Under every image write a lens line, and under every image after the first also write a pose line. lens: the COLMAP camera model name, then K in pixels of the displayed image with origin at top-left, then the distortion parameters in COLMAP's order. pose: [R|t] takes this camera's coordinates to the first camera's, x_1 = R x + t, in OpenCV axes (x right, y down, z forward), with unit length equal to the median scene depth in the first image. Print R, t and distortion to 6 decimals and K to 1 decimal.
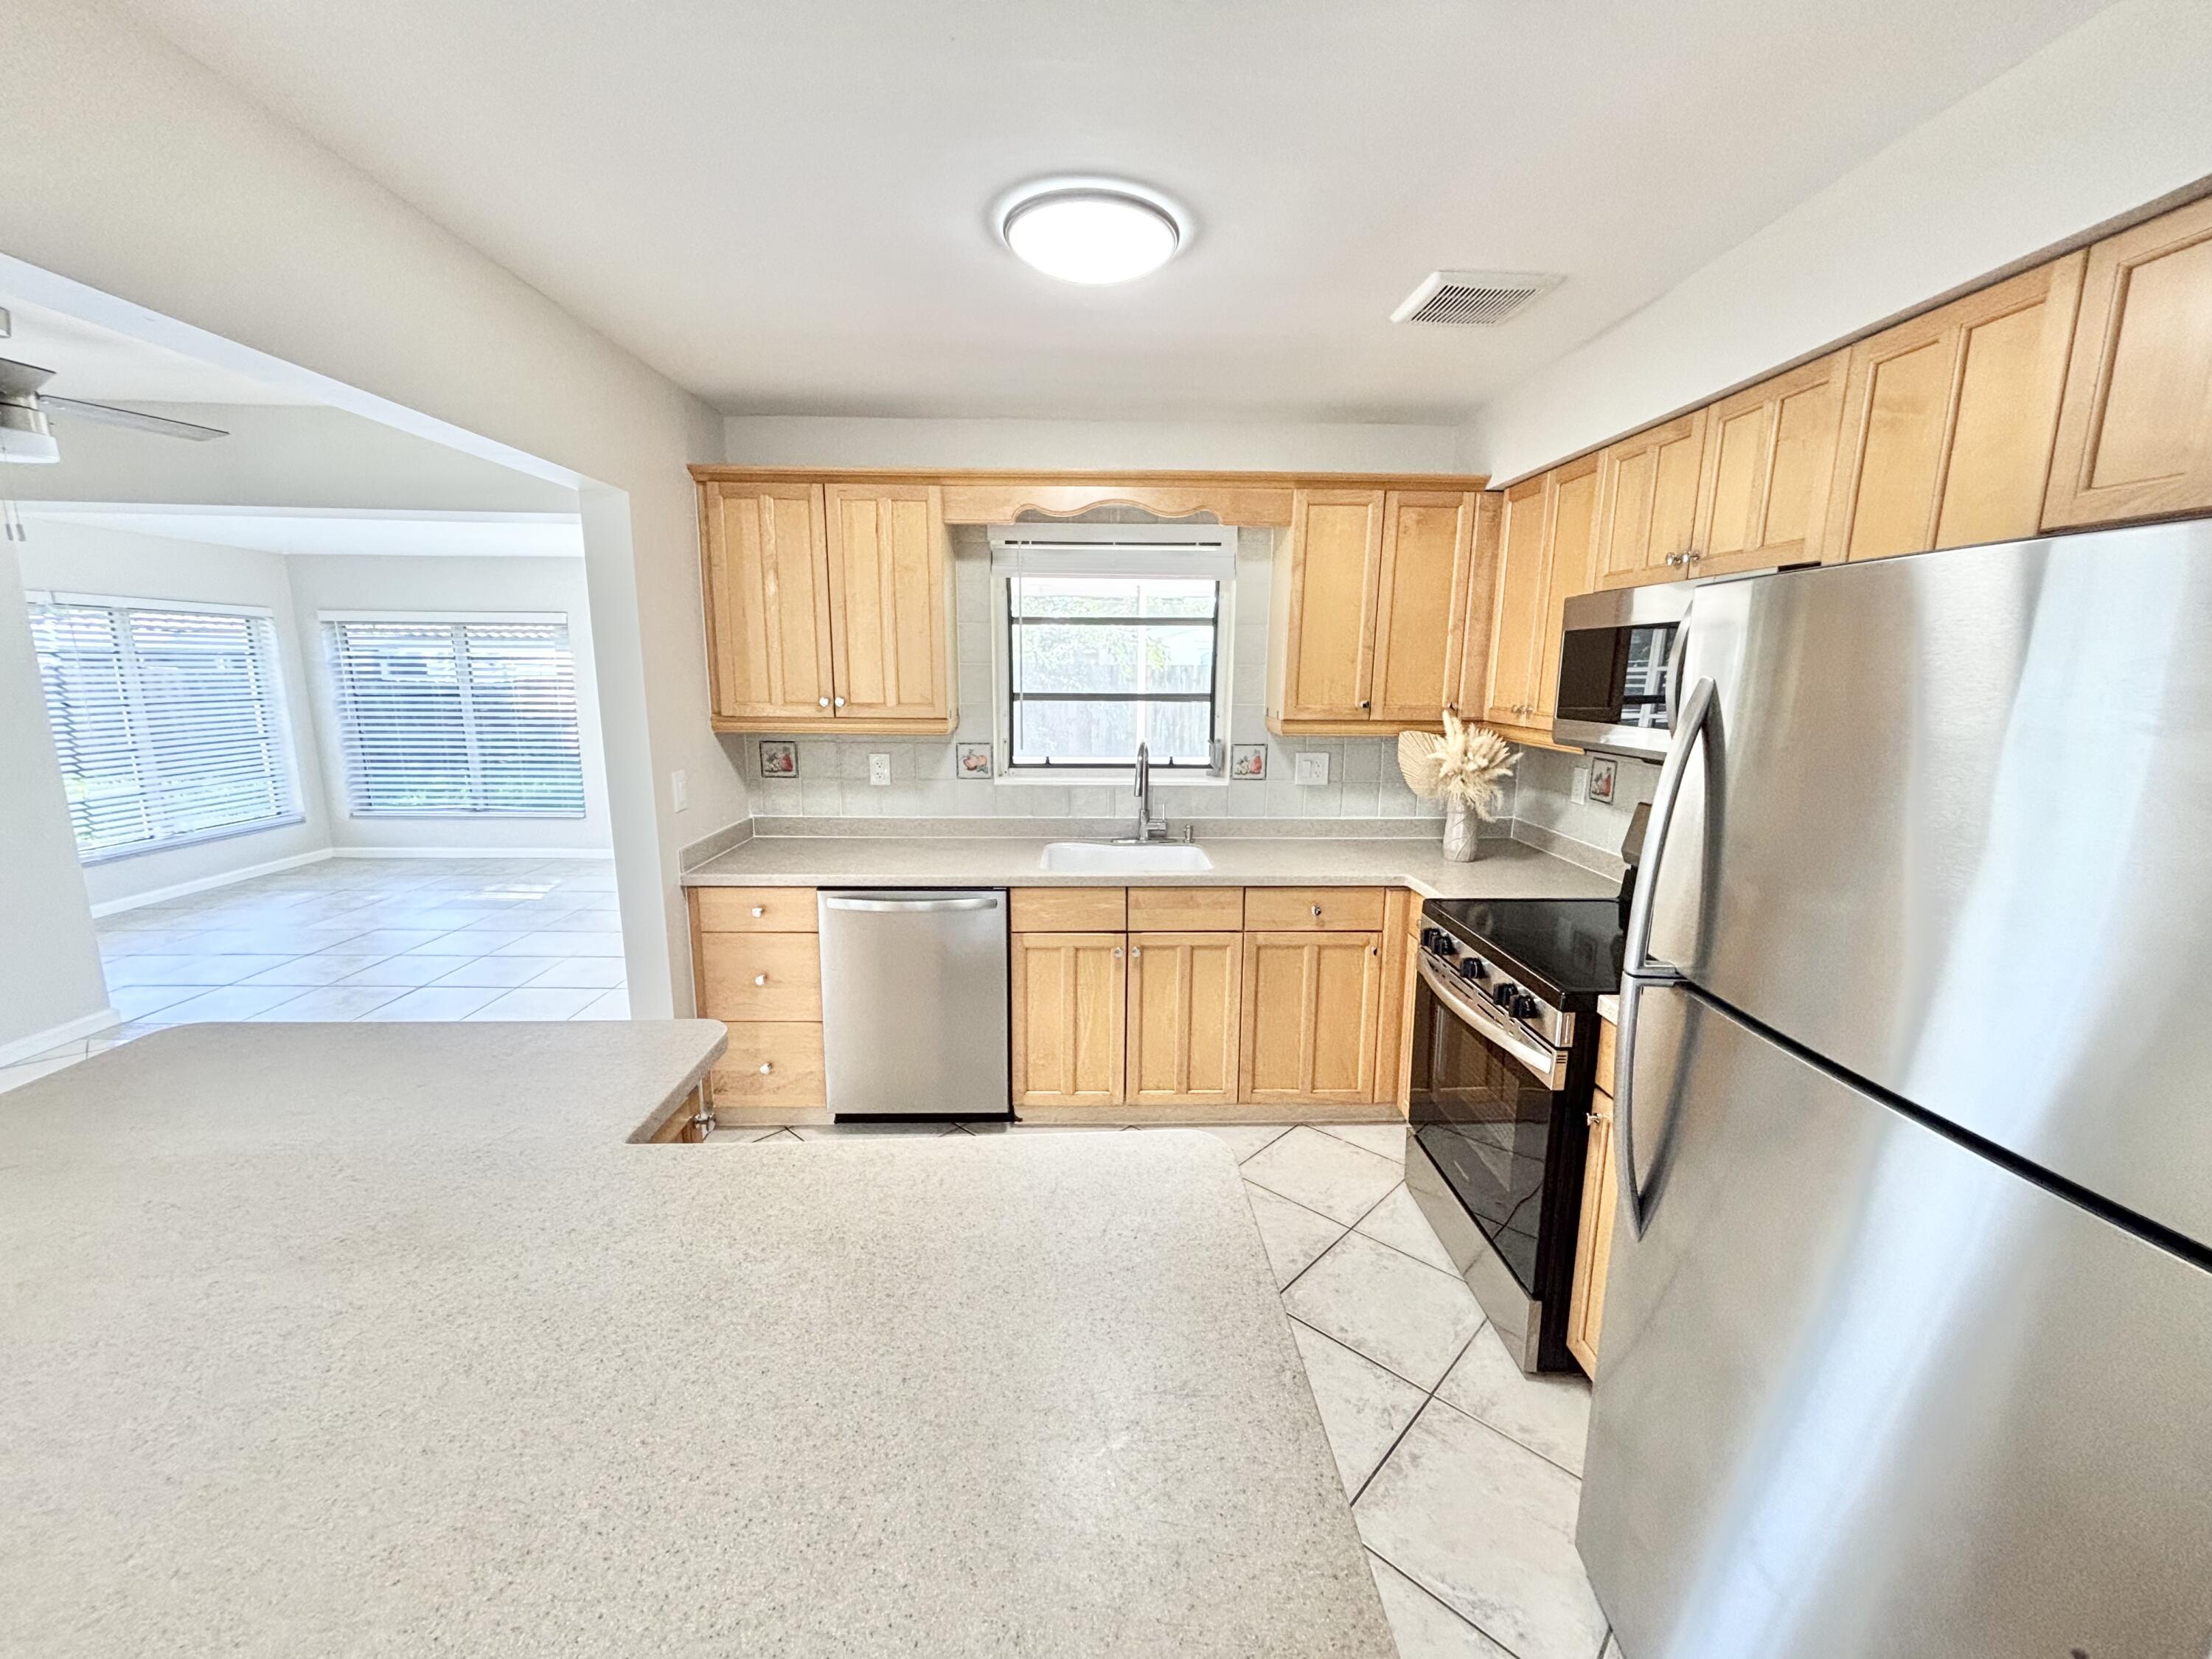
lens RADIAL K [[885.3, 0, 1106.0], [0, 885.3, 829.5], [0, 0, 1]] dist [0.001194, -0.000637]
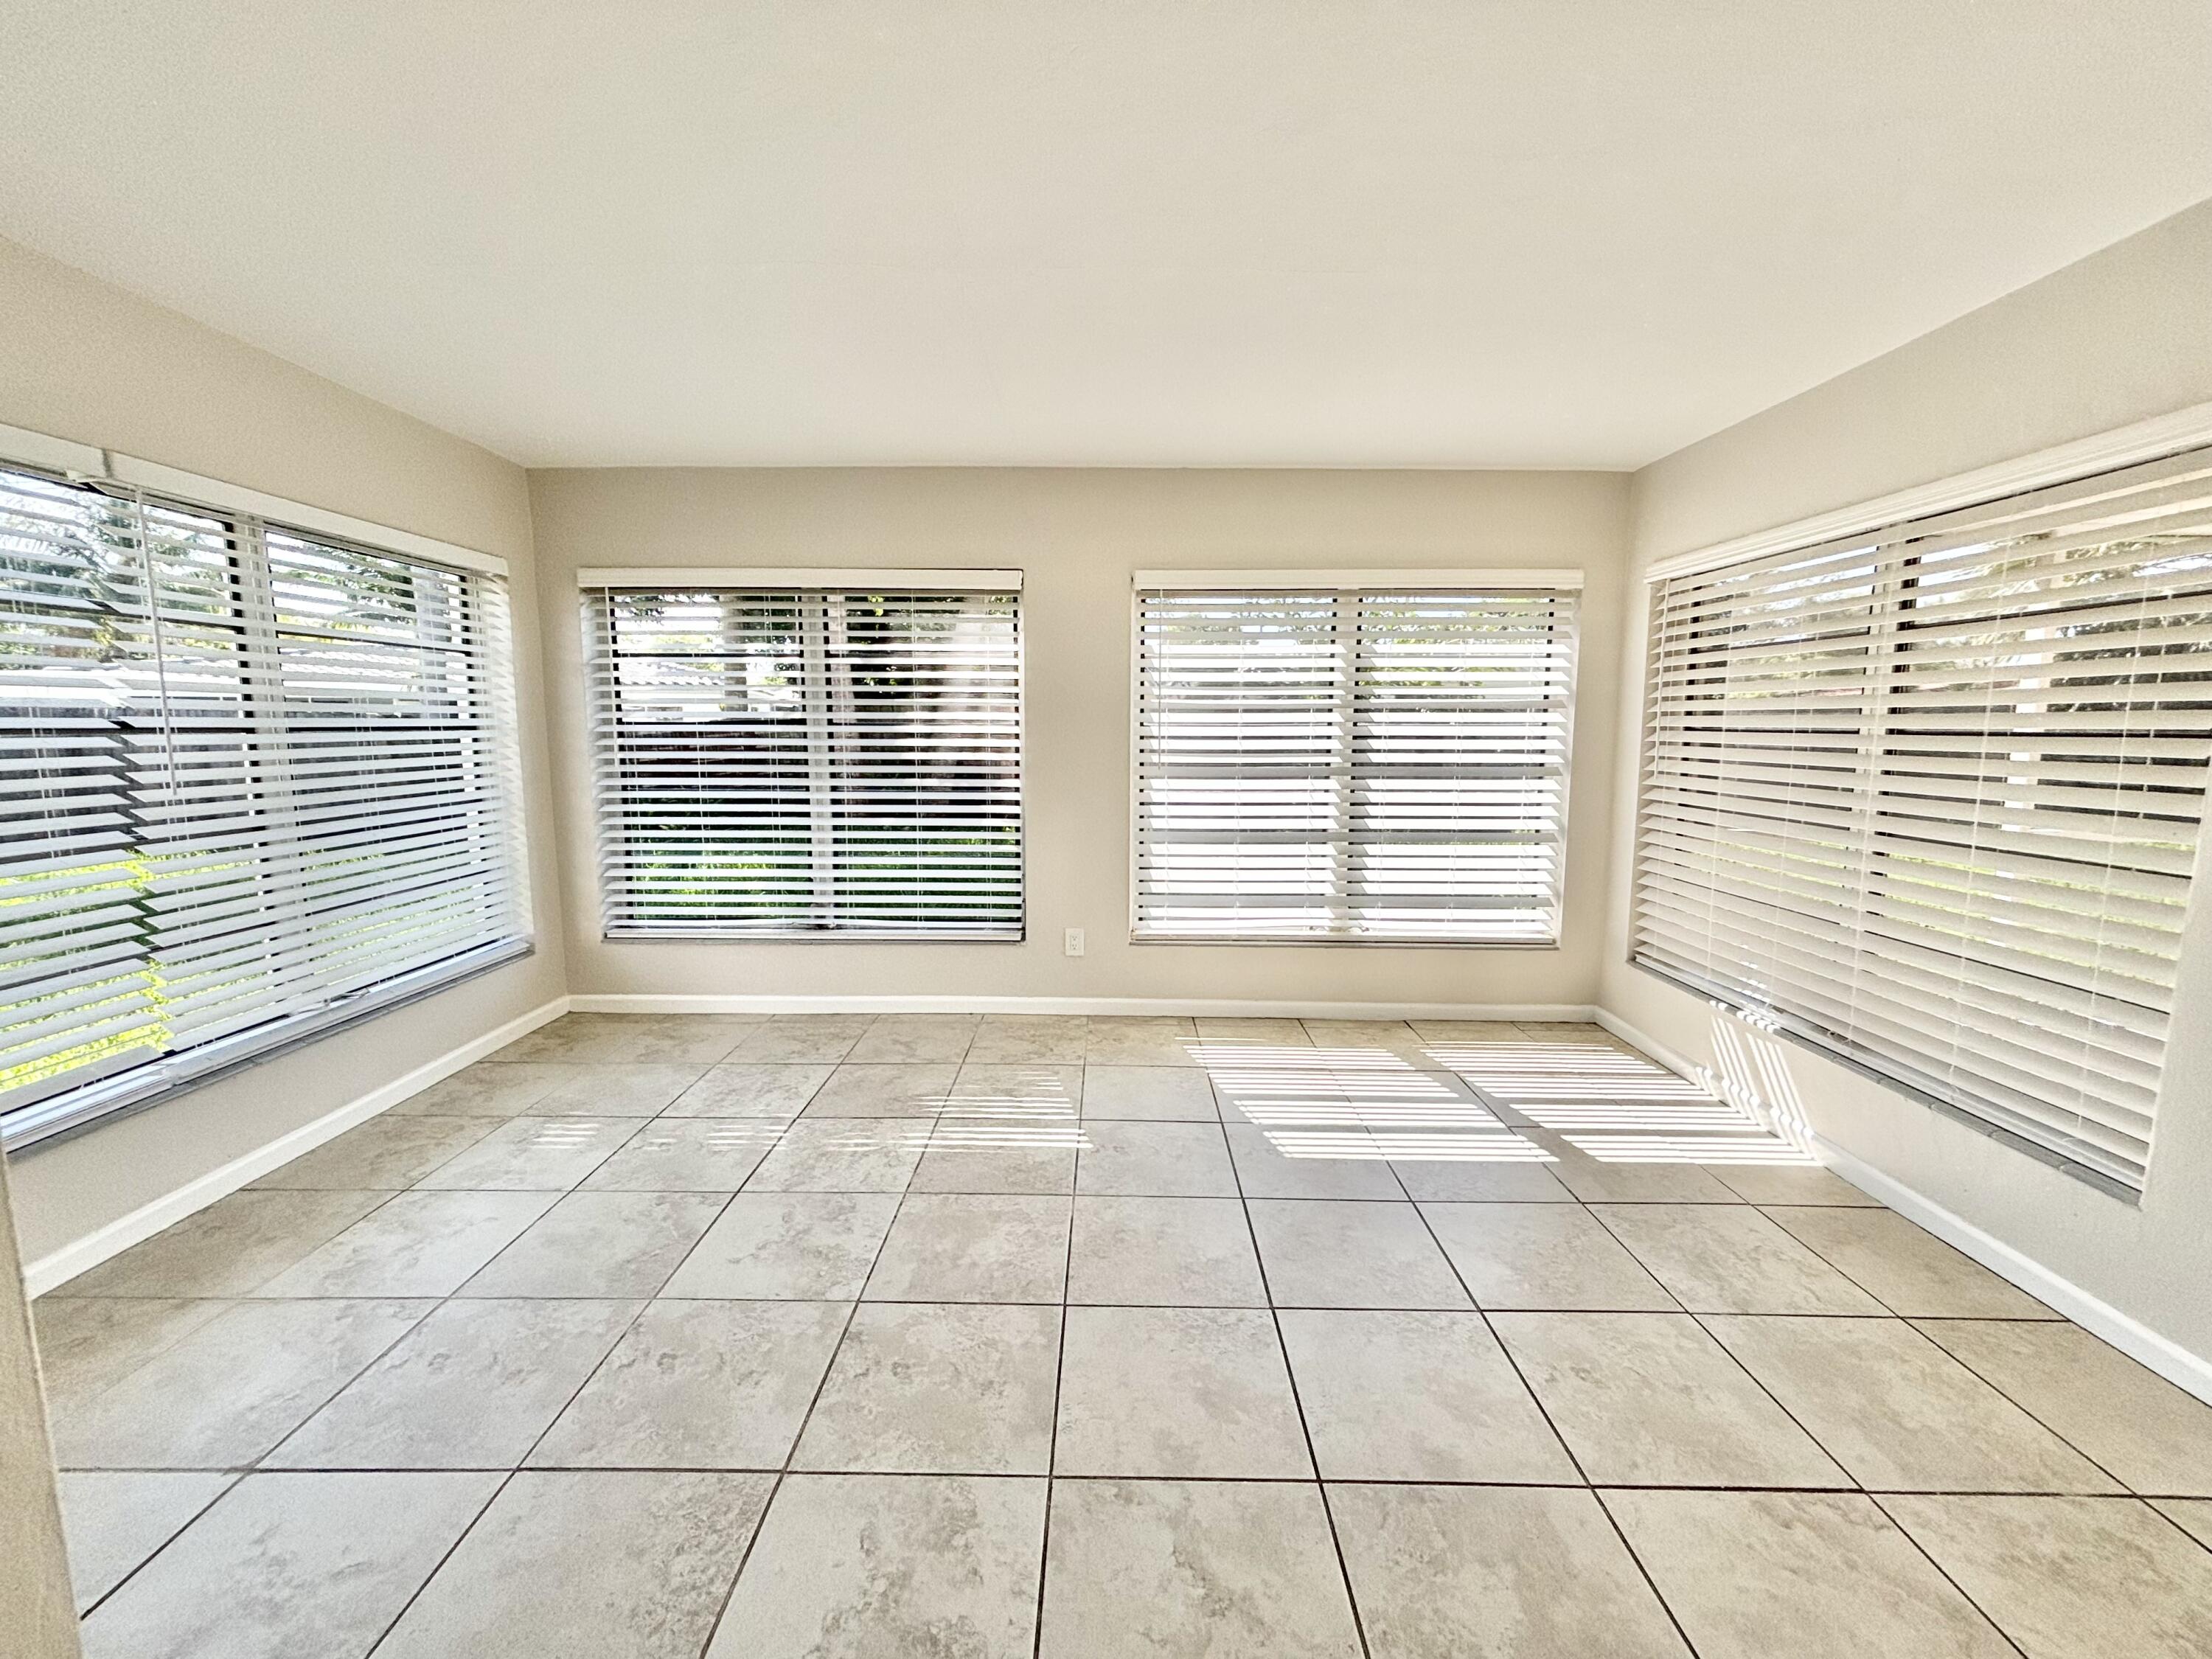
lens RADIAL K [[885.3, 0, 1106.0], [0, 885.3, 829.5], [0, 0, 1]] dist [0.001194, -0.000637]
pose [[0.999756, -0.003338, -0.021823, -1.064439], [0.001939, 0.997958, -0.063844, -0.097072], [0.021991, 0.063786, 0.997721, 0.907444]]
